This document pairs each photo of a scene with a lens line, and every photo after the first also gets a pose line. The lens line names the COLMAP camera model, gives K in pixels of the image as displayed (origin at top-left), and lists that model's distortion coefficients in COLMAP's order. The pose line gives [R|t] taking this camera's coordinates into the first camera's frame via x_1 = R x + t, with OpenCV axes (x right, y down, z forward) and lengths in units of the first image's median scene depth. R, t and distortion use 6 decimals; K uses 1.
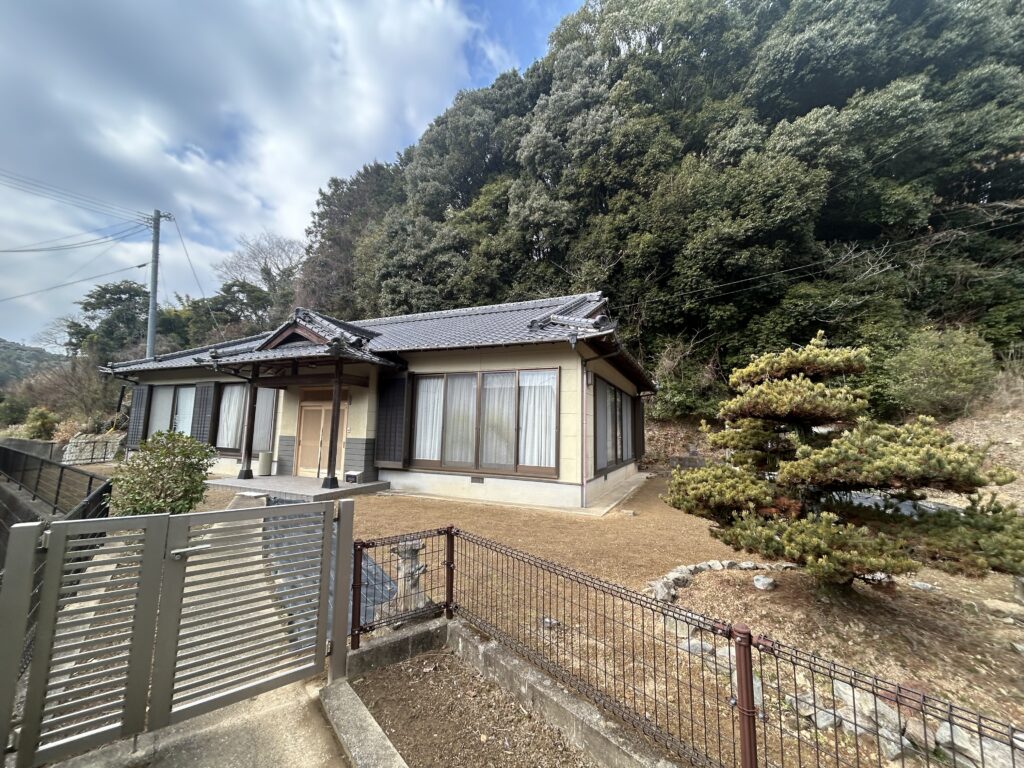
lens RADIAL K [[415.7, 0, 511.9], [0, 415.7, 382.2], [0, 0, 1]] dist [-0.000714, -0.000271]
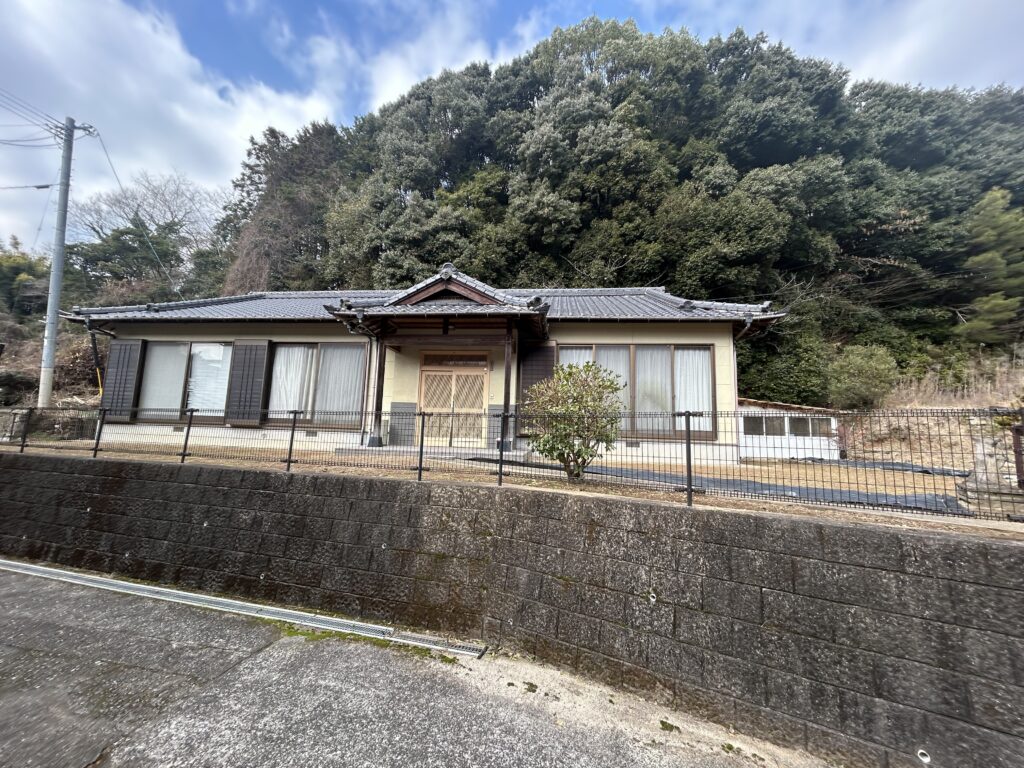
lens RADIAL K [[411.5, 0, 510.5], [0, 411.5, 384.5], [0, 0, 1]] dist [-0.001859, 0.000075]
pose [[0.952823, 0.046386, 0.299960, -0.351109], [-0.047058, 0.998880, -0.004987, 0.049410], [-0.299855, -0.009364, 0.953939, 0.040011]]
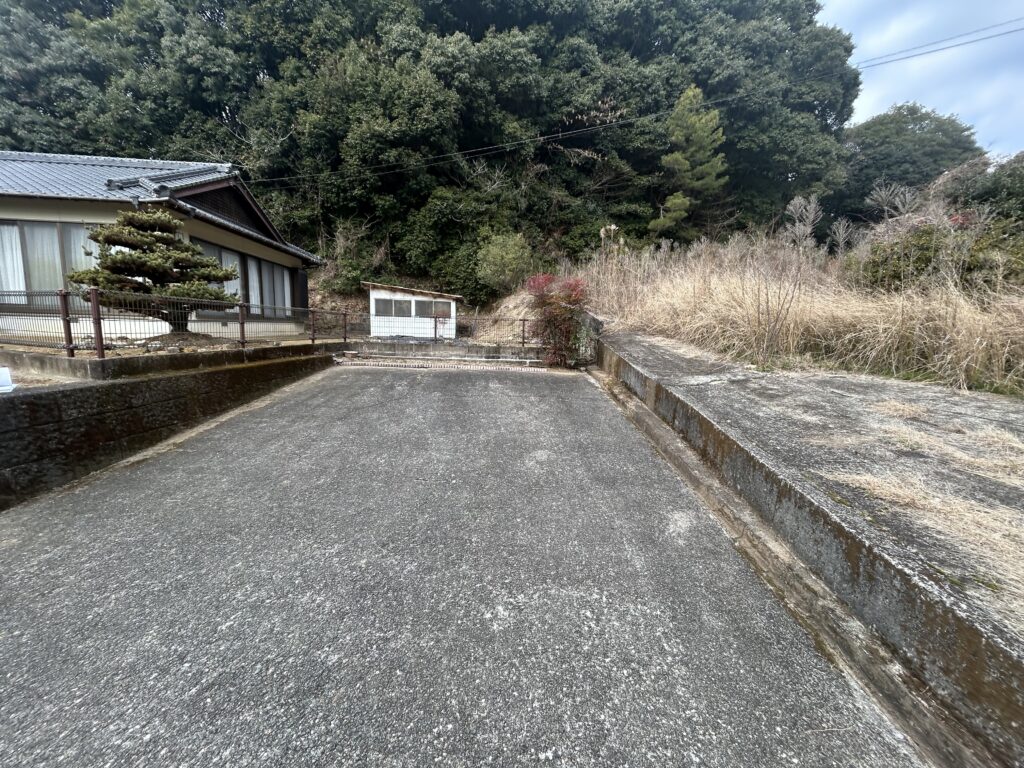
lens RADIAL K [[411.5, 0, 510.5], [0, 411.5, 384.5], [0, 0, 1]] dist [-0.001859, 0.000075]
pose [[0.872421, -0.064861, 0.484432, 0.200134], [-0.066799, 0.966031, 0.249644, 0.019130], [-0.484168, -0.250154, 0.838453, -0.297136]]
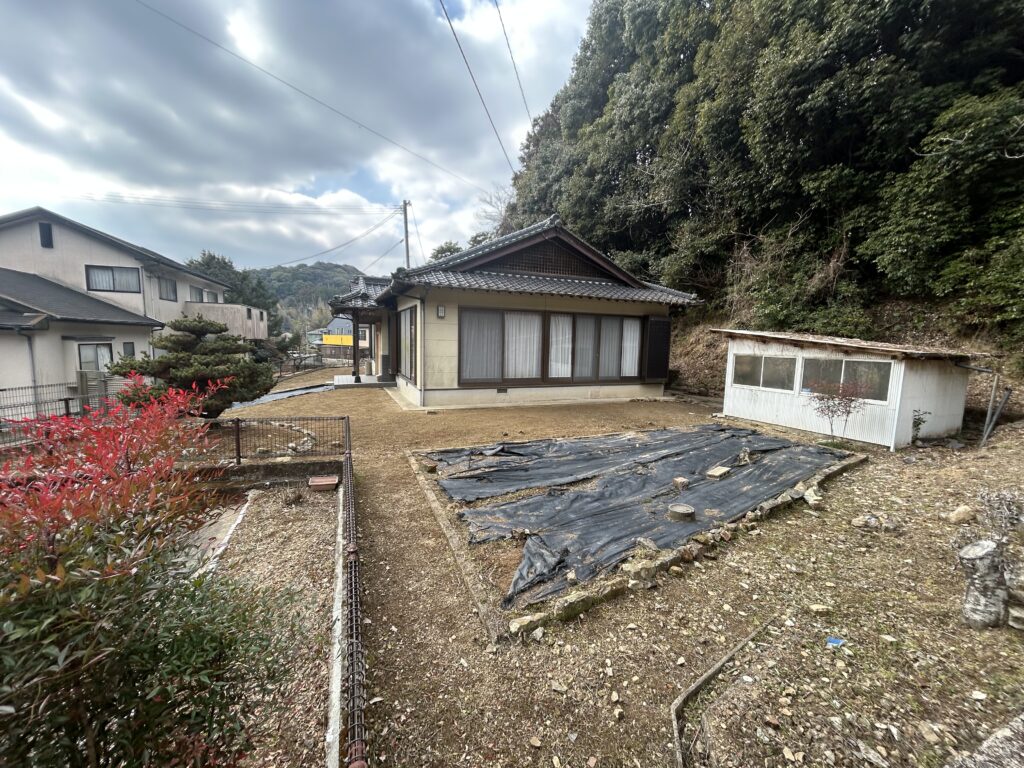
lens RADIAL K [[411.5, 0, 510.5], [0, 411.5, 384.5], [0, 0, 1]] dist [-0.001859, 0.000075]
pose [[0.735568, 0.066256, -0.674203, 0.574988], [0.073957, 0.981404, 0.177134, 0.001746], [0.673402, -0.180156, 0.716989, 0.093919]]
